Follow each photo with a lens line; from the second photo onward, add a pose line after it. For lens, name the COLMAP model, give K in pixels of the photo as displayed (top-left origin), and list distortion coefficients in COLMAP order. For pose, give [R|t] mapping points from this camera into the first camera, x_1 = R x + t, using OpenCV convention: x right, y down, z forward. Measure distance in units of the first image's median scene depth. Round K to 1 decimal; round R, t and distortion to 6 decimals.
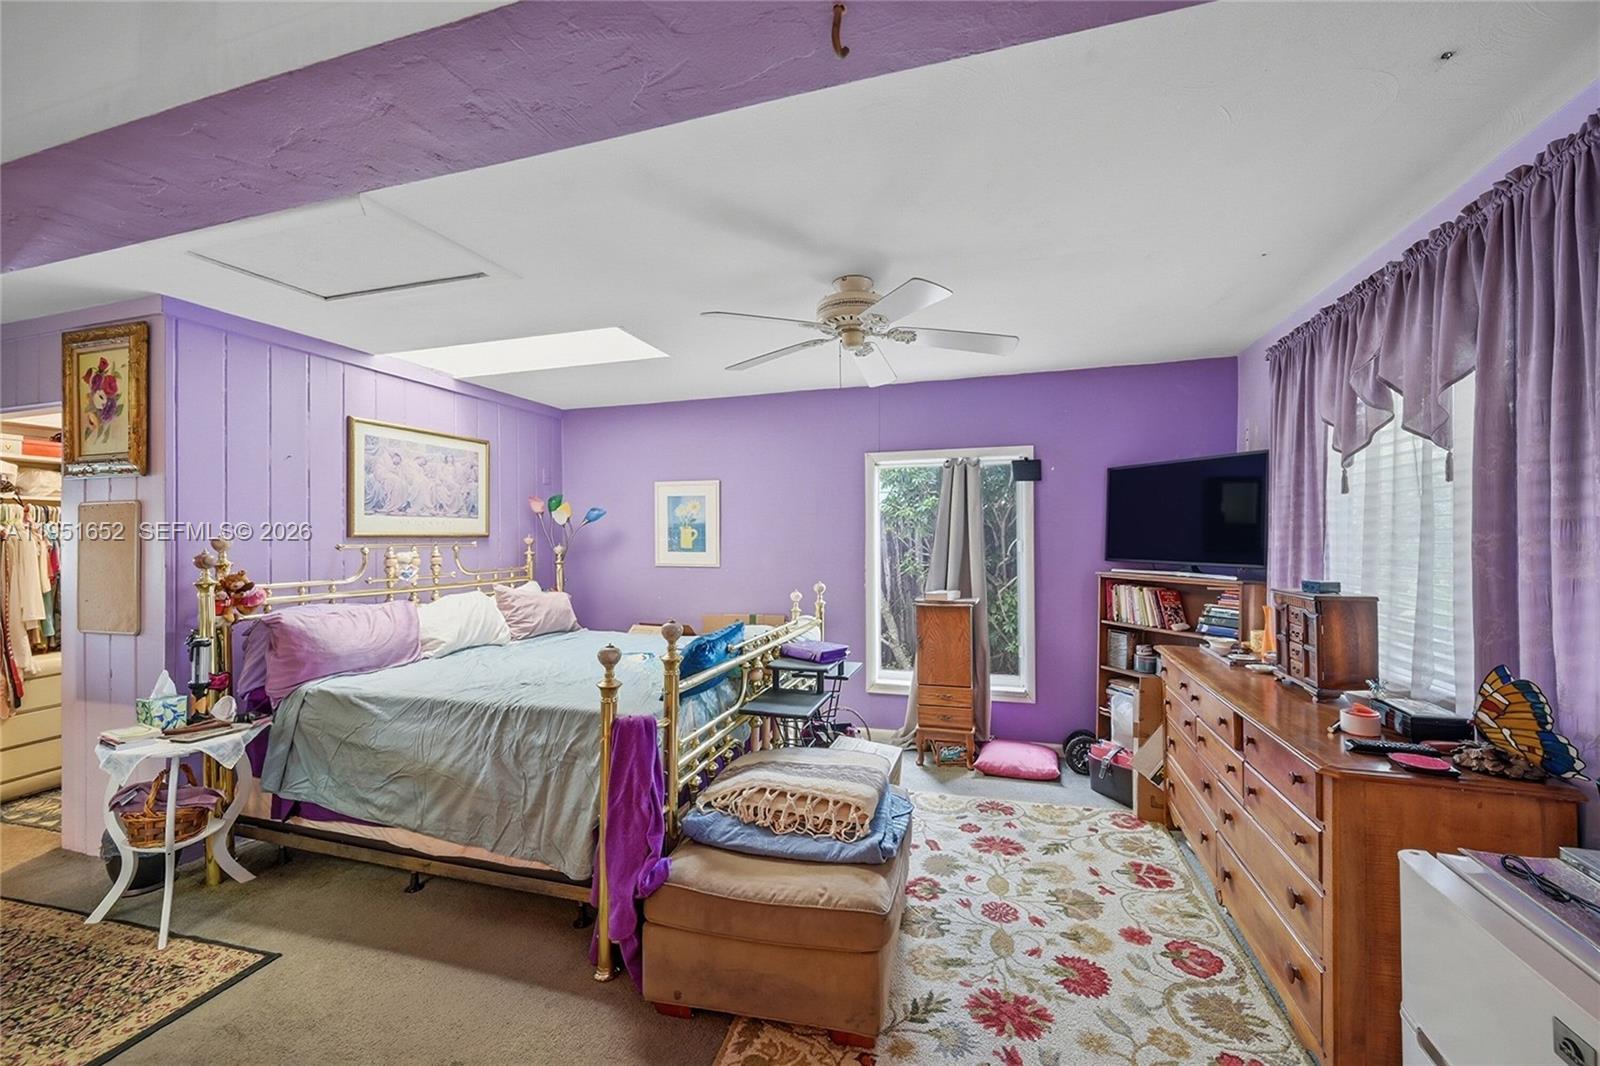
lens RADIAL K [[636.9, 0, 800.0], [0, 636.9, 533.0], [0, 0, 1]] dist [-0.000689, -0.000126]
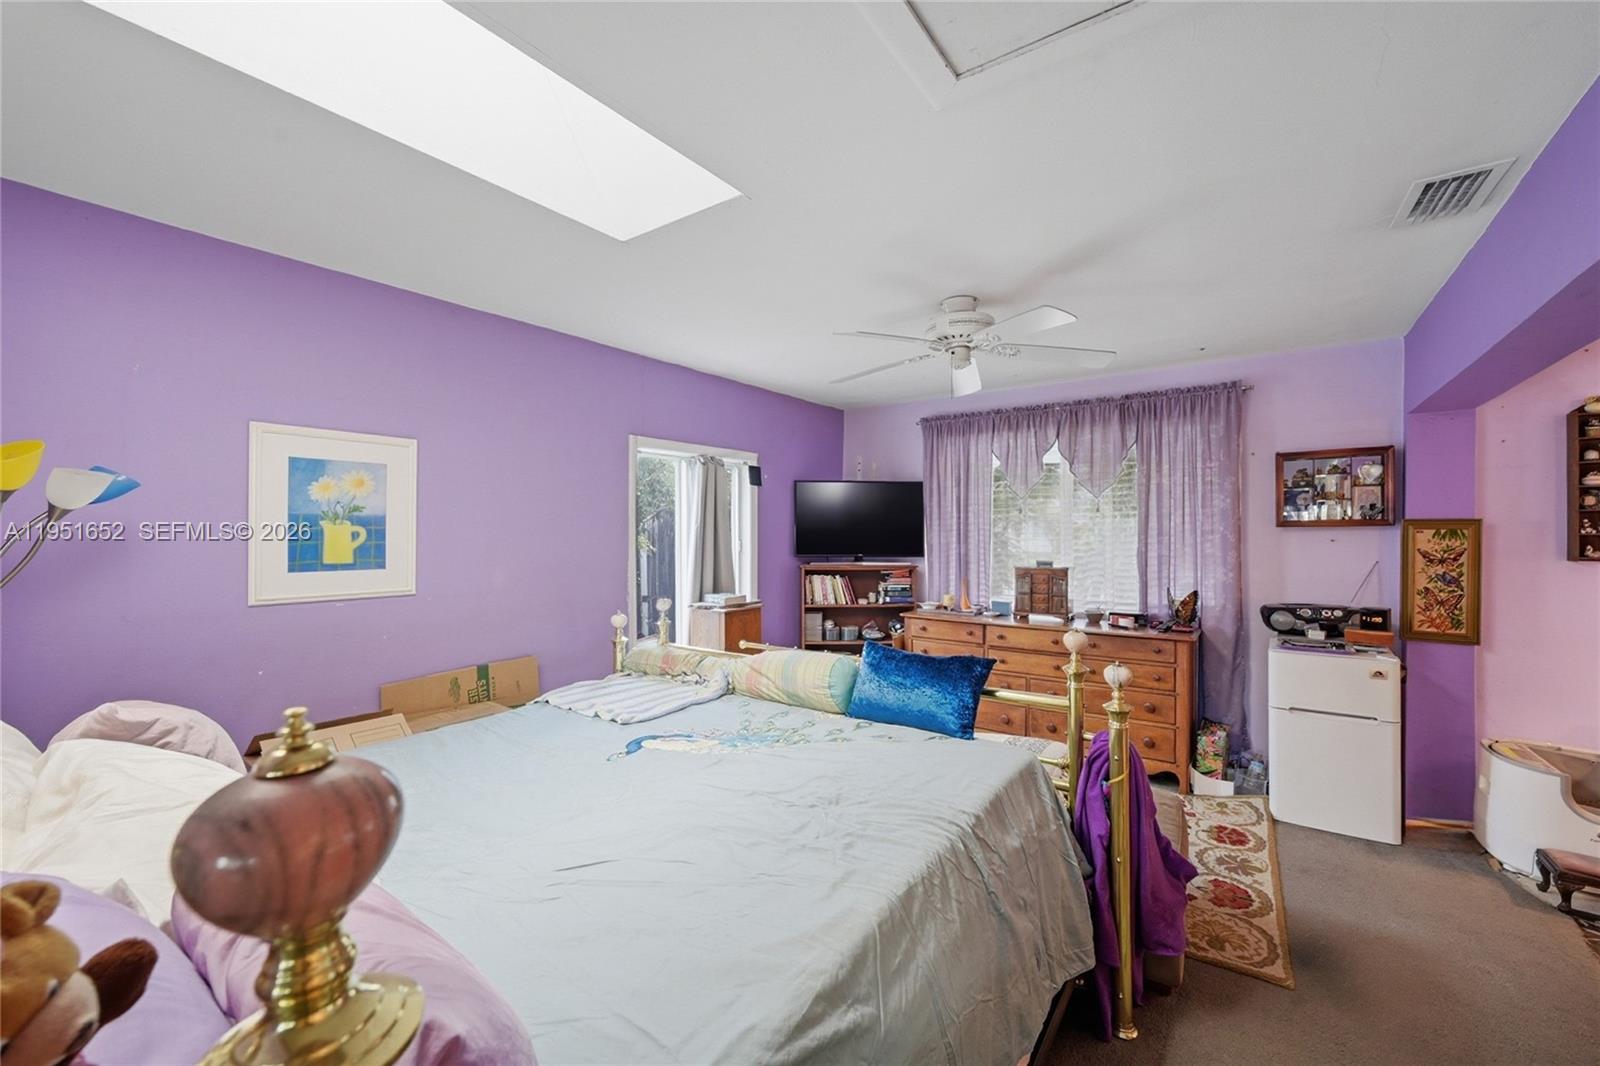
lens RADIAL K [[636.9, 0, 800.0], [0, 636.9, 533.0], [0, 0, 1]] dist [-0.000689, -0.000126]
pose [[0.319305, -0.001629, 0.947651, -0.553089], [-0.004093, 0.999987, 0.003098, -0.003940], [-0.947643, -0.004868, 0.319294, 0.496743]]
